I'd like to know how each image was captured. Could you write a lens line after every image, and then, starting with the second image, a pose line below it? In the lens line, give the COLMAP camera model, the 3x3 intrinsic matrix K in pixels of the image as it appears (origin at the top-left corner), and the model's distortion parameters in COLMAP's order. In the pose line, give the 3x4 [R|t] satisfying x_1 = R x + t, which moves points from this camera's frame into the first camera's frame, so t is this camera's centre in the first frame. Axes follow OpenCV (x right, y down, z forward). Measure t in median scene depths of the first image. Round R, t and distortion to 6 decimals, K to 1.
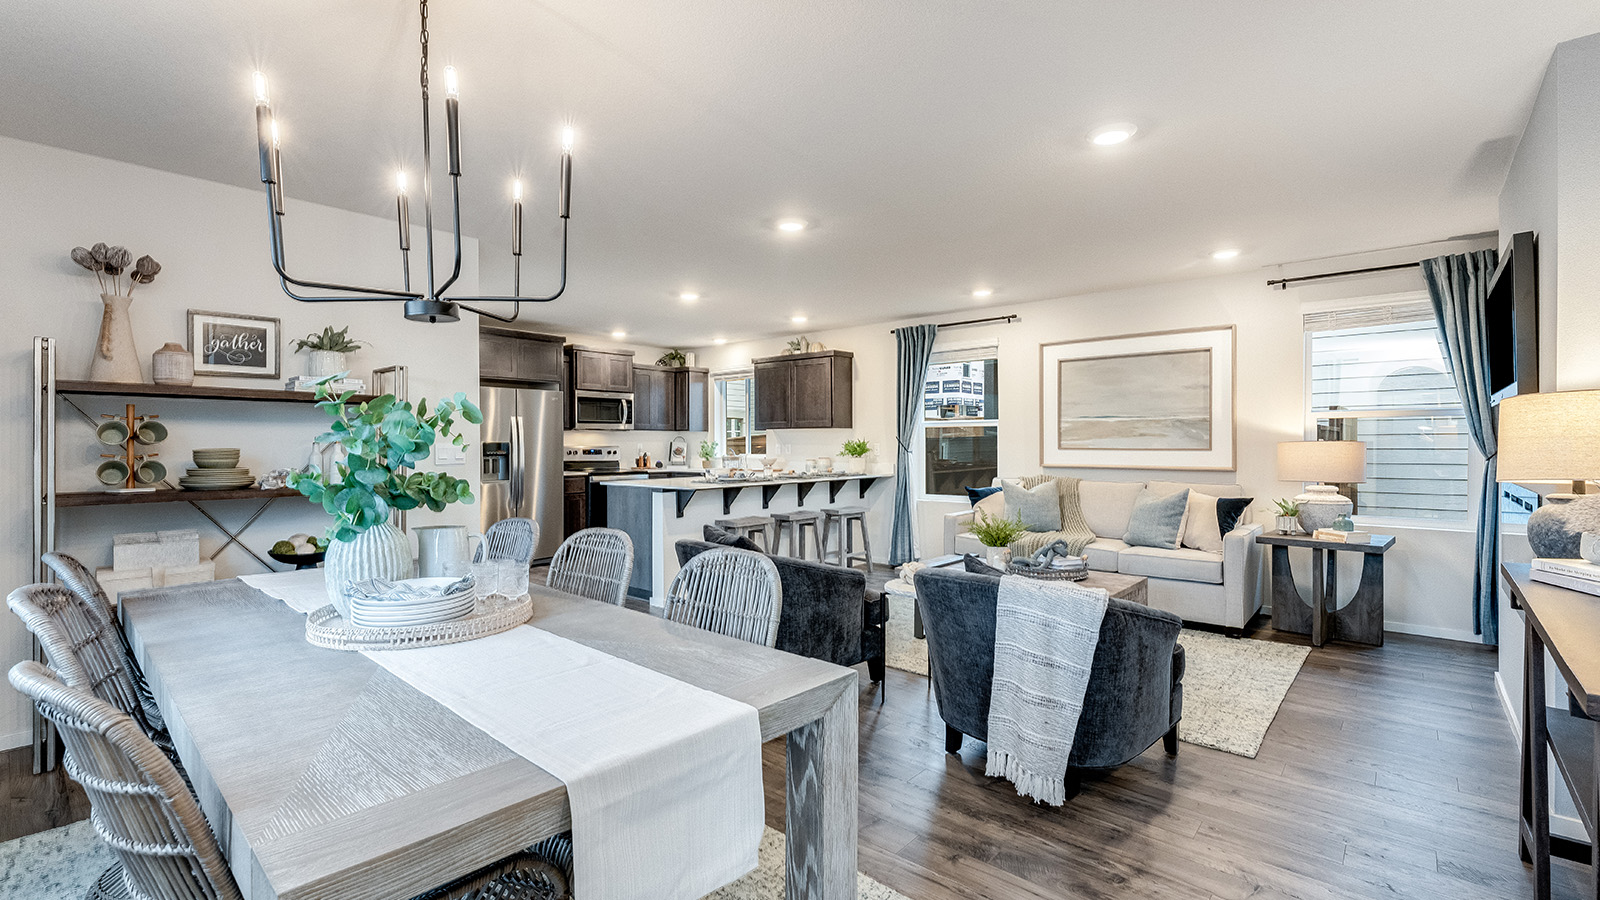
lens RADIAL K [[706.4, 0, 800.0], [0, 706.4, 449.8], [0, 0, 1]] dist [-0.000949, -0.001394]
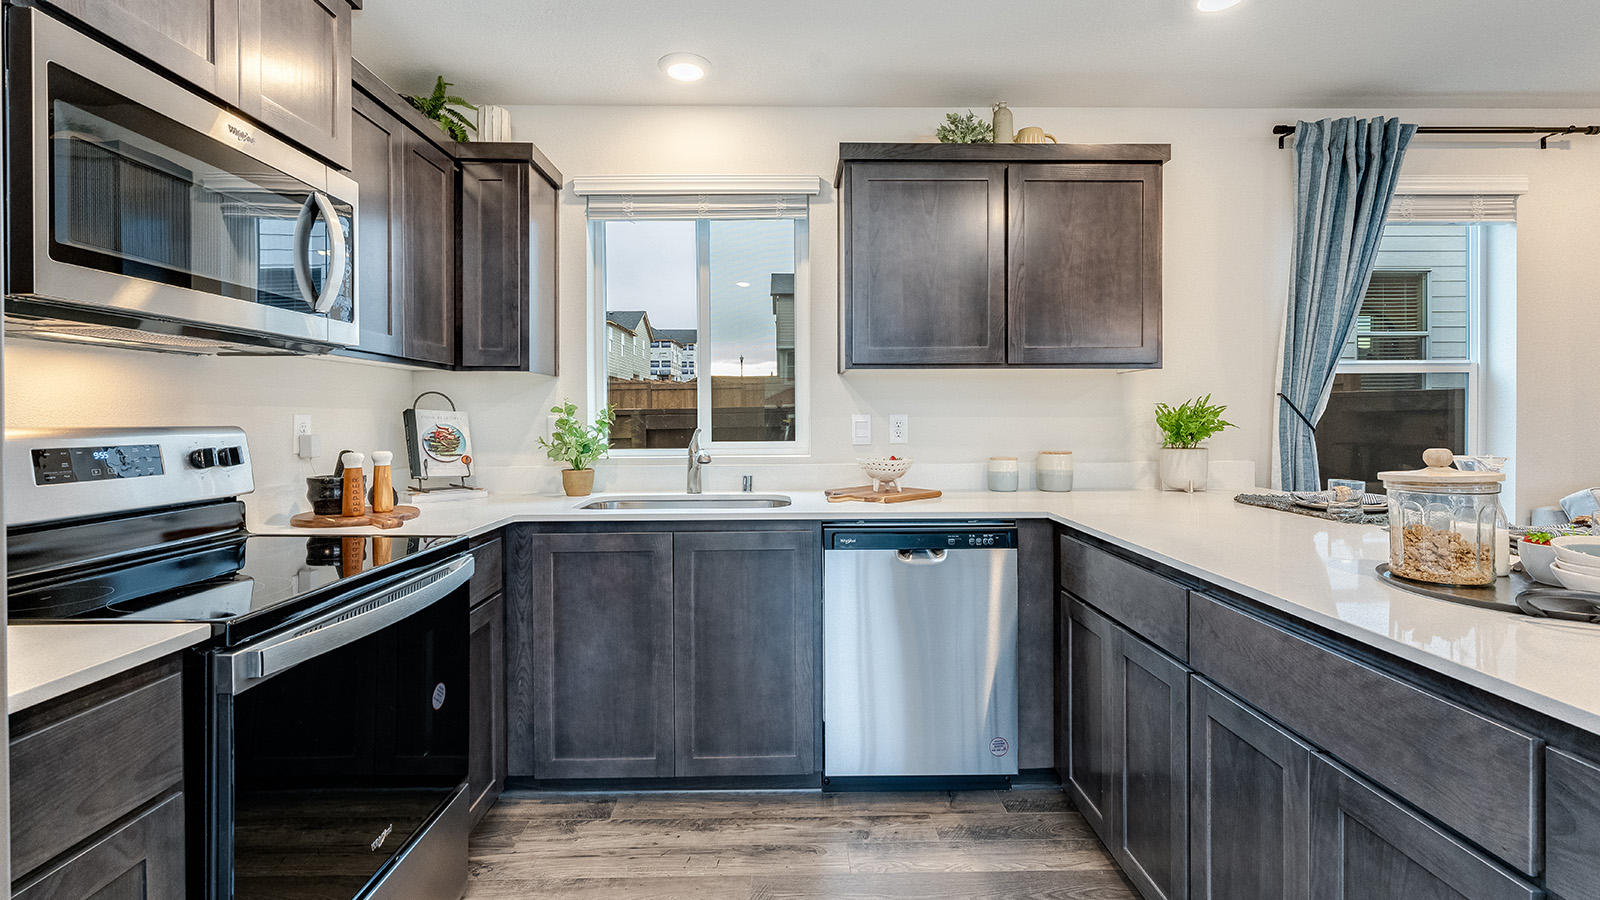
lens RADIAL K [[706.4, 0, 795.5], [0, 706.4, 422.1], [0, 0, 1]] dist [-0.000949, -0.001394]
pose [[0.734383, -0.008660, 0.678680, -0.287719], [0.009339, 0.999953, 0.002654, -0.005460], [-0.678671, 0.004389, 0.734429, 0.760487]]
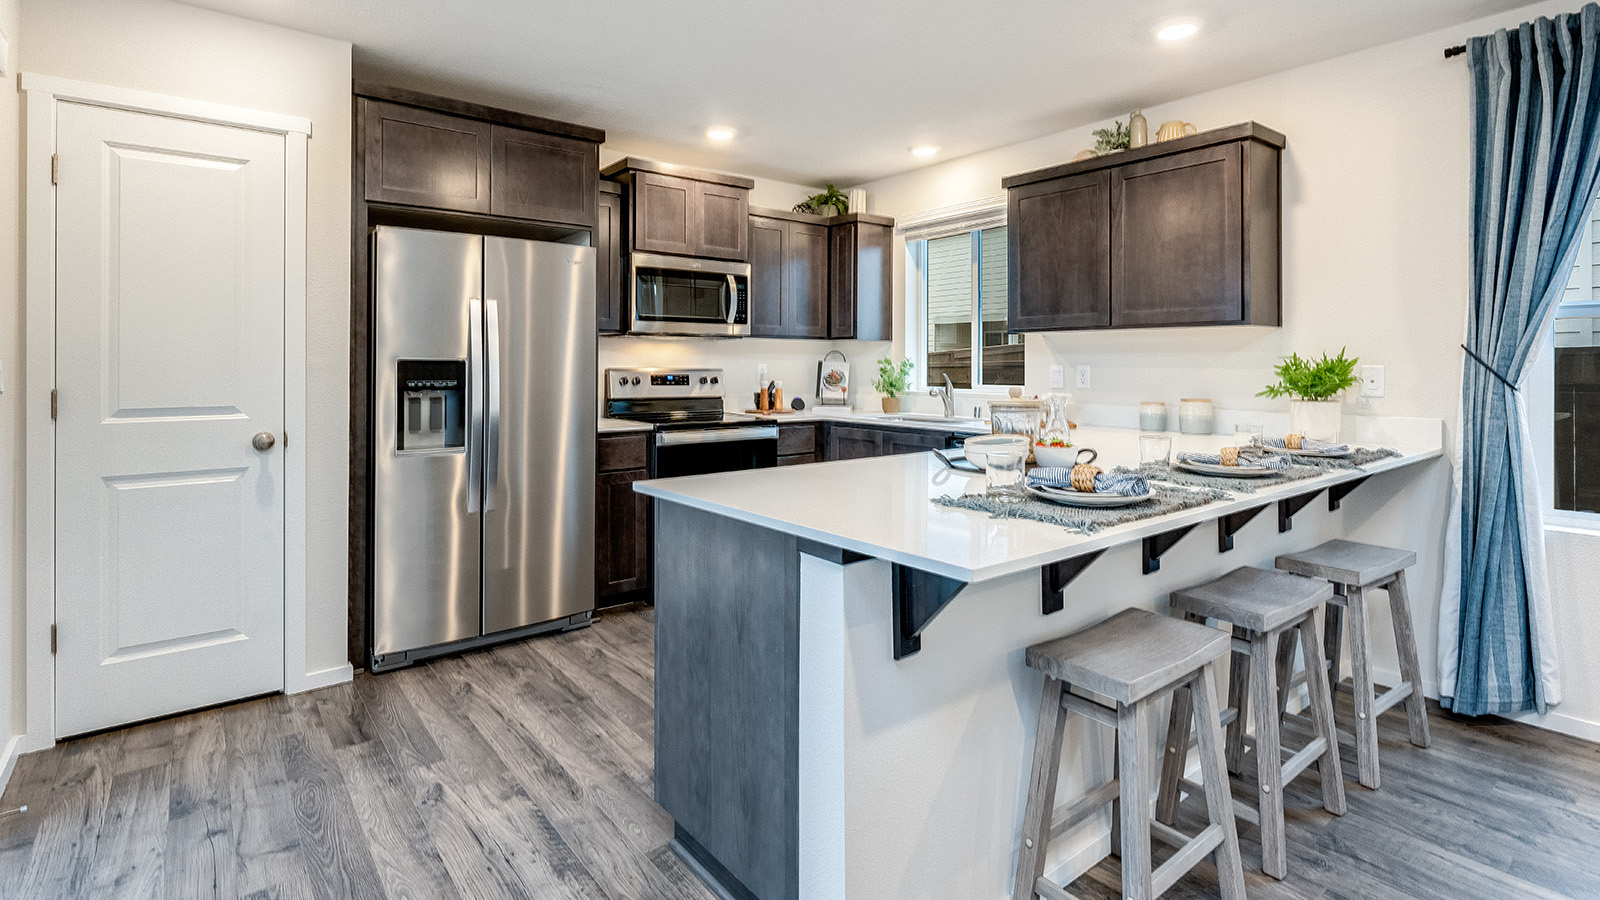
lens RADIAL K [[770.1, 0, 788.8], [0, 770.1, 360.4], [0, 0, 1]] dist [-0.003132, 0.000468]
pose [[0.981271, 0.002406, -0.192619, -0.104290], [-0.005238, 0.999886, -0.014195, -0.003378], [0.192563, 0.014938, 0.981171, 0.474646]]
